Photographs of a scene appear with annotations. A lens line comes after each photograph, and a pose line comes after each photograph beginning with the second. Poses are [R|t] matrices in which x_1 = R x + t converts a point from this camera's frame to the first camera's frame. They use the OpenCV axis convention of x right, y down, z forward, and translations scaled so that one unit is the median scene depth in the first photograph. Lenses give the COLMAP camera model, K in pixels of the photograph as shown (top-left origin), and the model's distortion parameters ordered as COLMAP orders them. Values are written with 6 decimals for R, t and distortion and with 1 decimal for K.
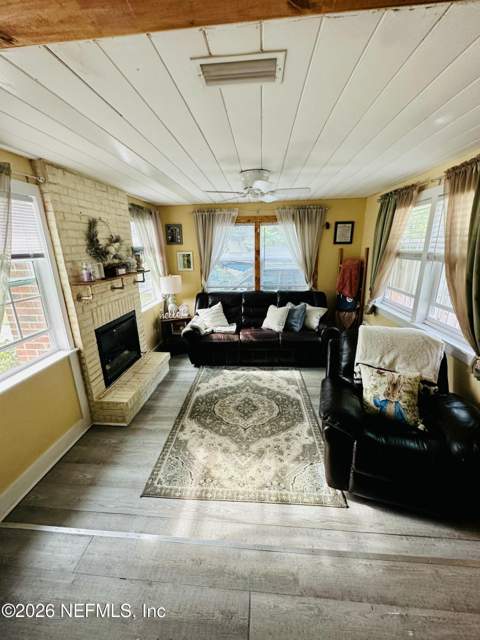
lens RADIAL K [[256.1, 0, 237.9], [0, 256.1, 317.7], [0, 0, 1]] dist [-0.001529, 0.000672]
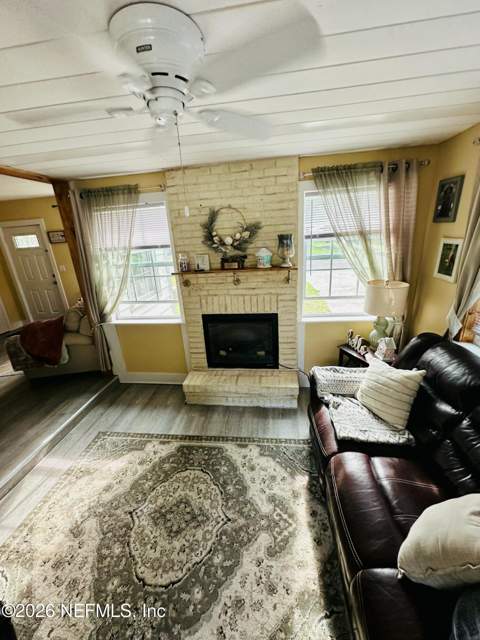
lens RADIAL K [[256.1, 0, 237.6], [0, 256.1, 318.2], [0, 0, 1]] dist [-0.001529, 0.000672]
pose [[-0.038547, 0.341959, -0.938924, 0.463844], [-0.216033, 0.914549, 0.341950, -0.336218], [0.975625, 0.216019, 0.038621, 1.070586]]
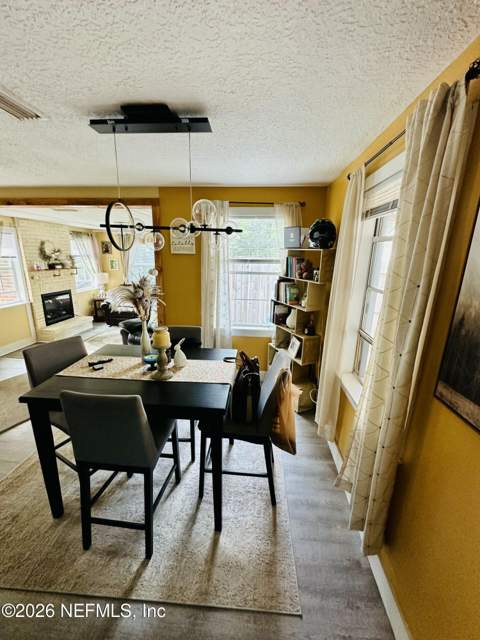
lens RADIAL K [[256.1, 0, 238.4], [0, 256.1, 317.2], [0, 0, 1]] dist [-0.001529, 0.000672]
pose [[0.998902, 0.043114, 0.018315, 0.940649], [-0.042407, 0.998402, -0.037357, 0.227796], [-0.019897, 0.036539, 0.999134, -1.014610]]
